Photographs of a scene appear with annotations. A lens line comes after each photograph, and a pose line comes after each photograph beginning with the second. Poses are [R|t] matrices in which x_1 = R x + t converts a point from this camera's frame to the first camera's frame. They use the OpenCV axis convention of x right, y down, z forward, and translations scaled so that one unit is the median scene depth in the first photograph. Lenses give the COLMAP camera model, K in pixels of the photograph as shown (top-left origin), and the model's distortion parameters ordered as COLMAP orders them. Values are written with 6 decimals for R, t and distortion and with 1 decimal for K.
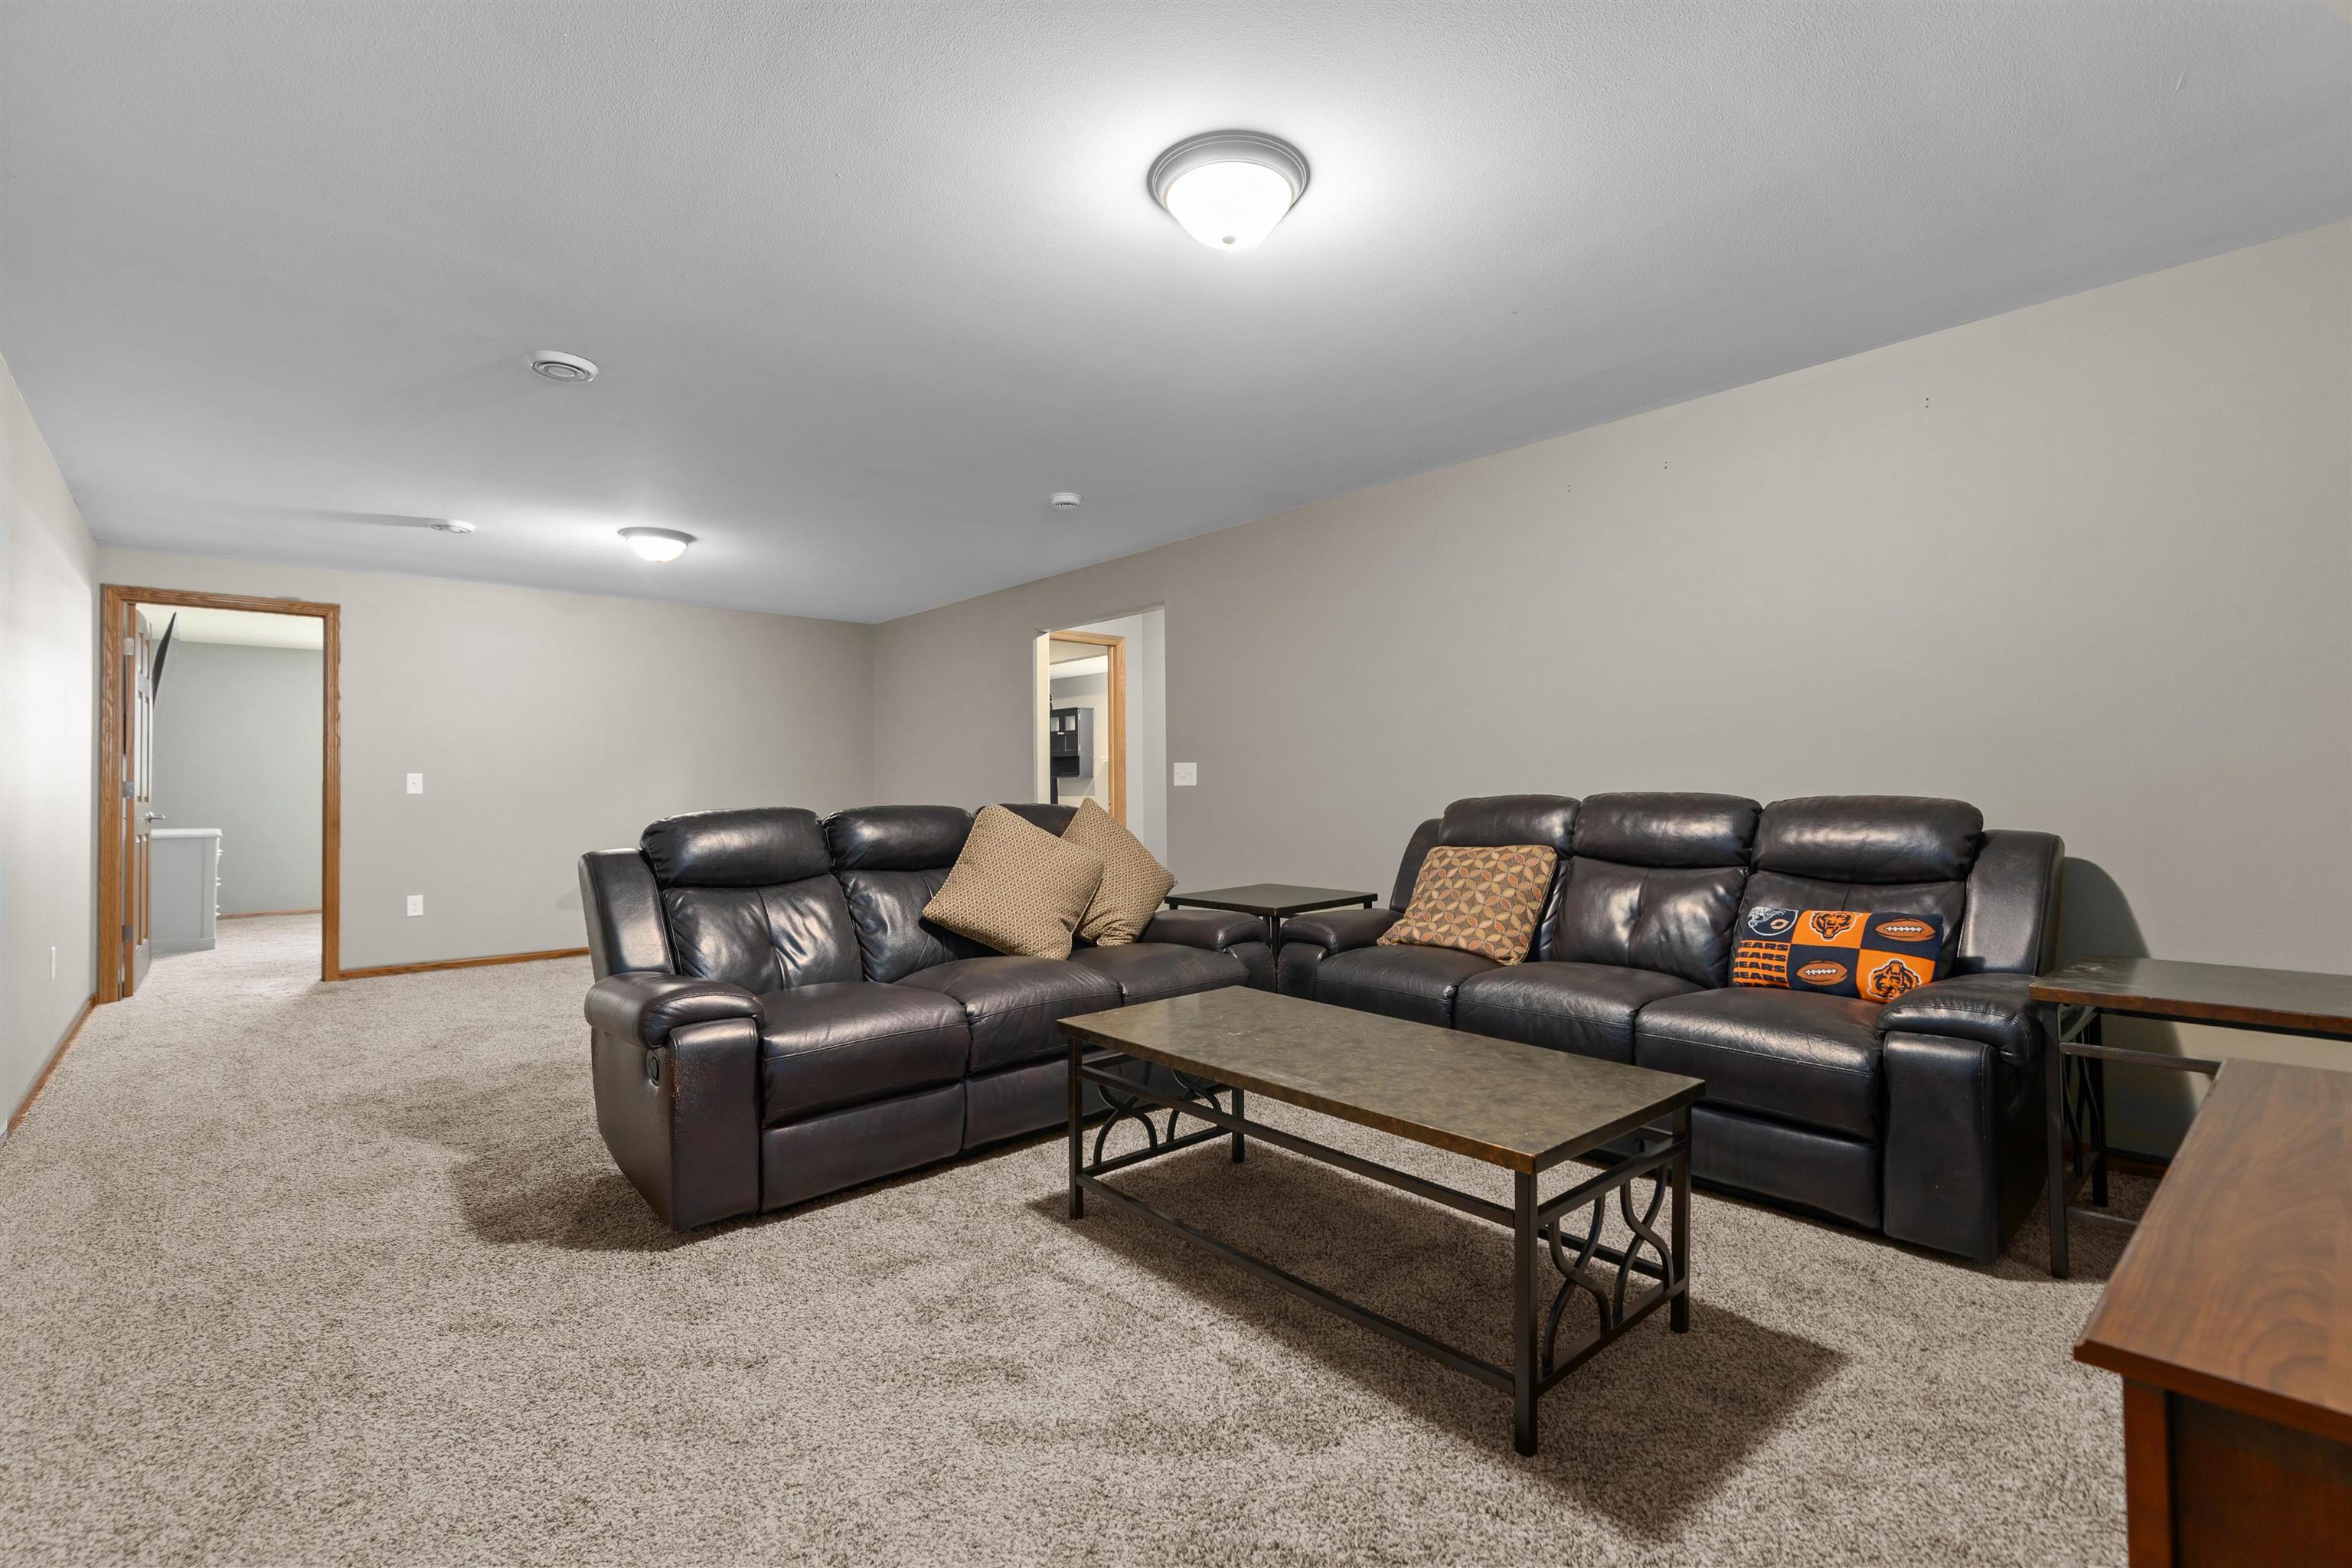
lens RADIAL K [[1065.0, 0, 1176.0], [0, 1065.0, 784.0], [0, 0, 1]] dist [0.003302, 0.000025]
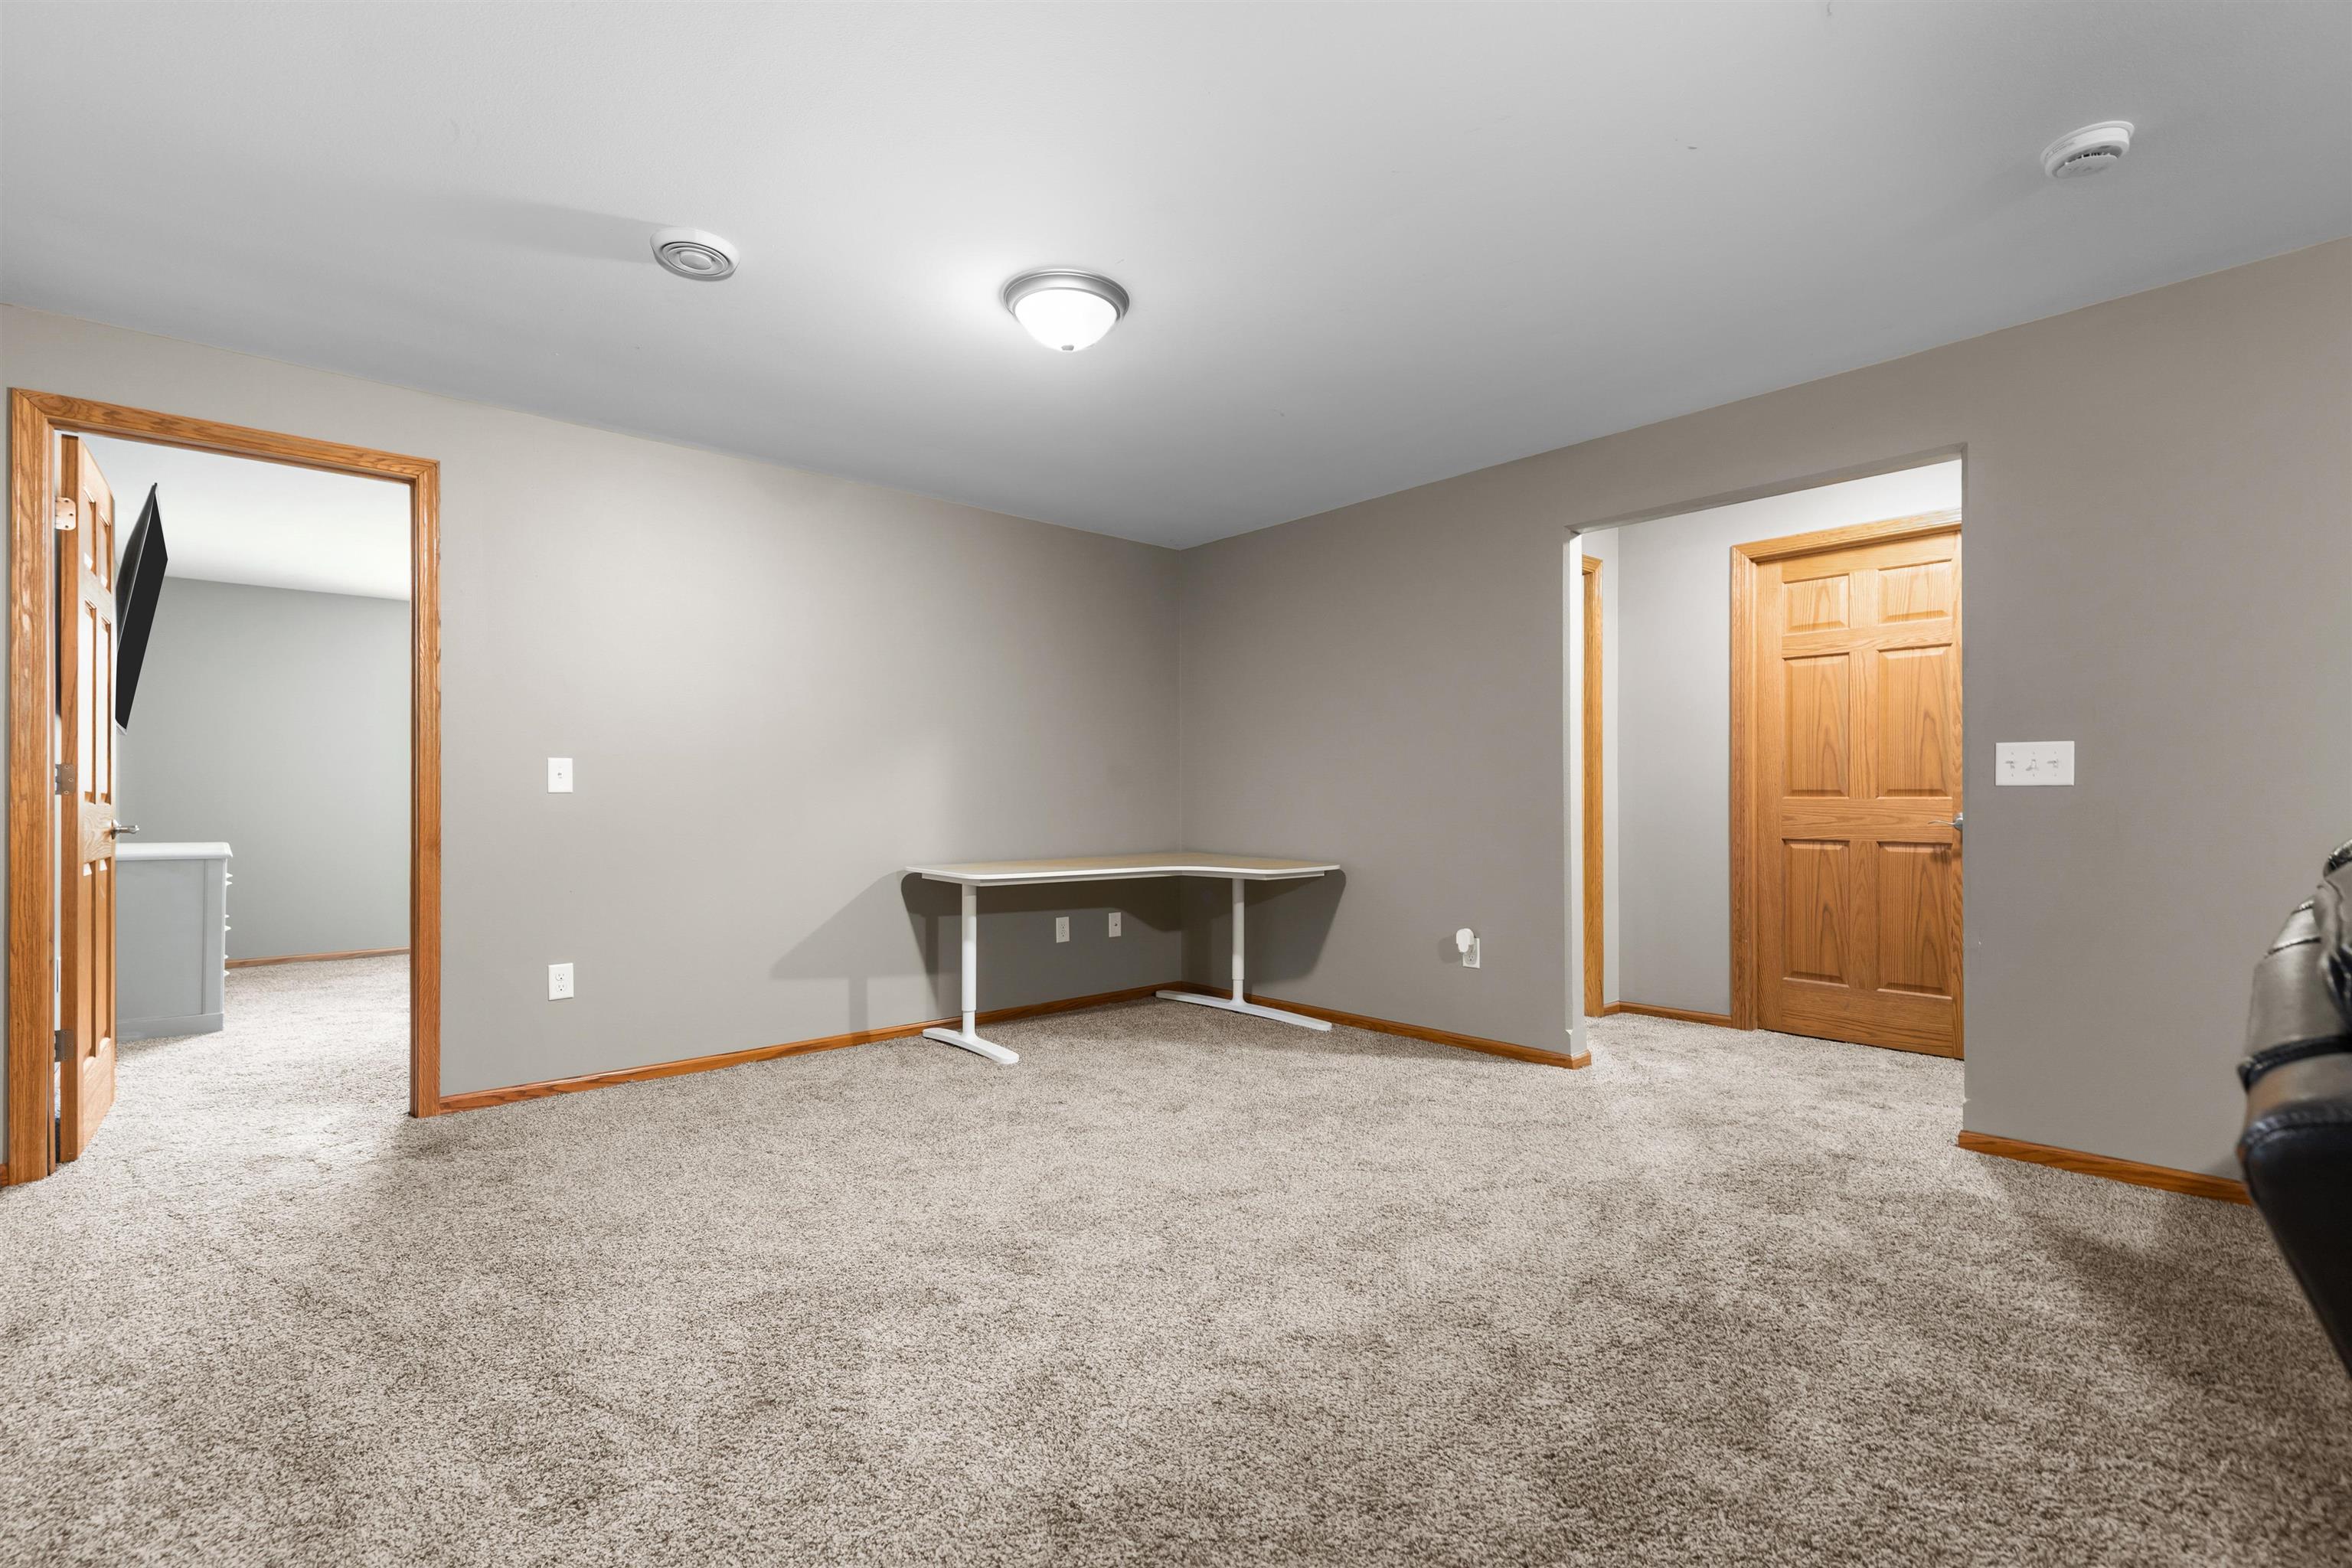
lens RADIAL K [[1085.4, 0, 1176.0], [0, 1085.4, 809.7], [0, 0, 1]] dist [0.007124, 0.000069]
pose [[0.999924, 0.006281, -0.010603, -0.393770], [-0.006142, 0.999895, 0.013108, 0.009694], [0.010684, -0.013042, 0.999858, 0.431219]]
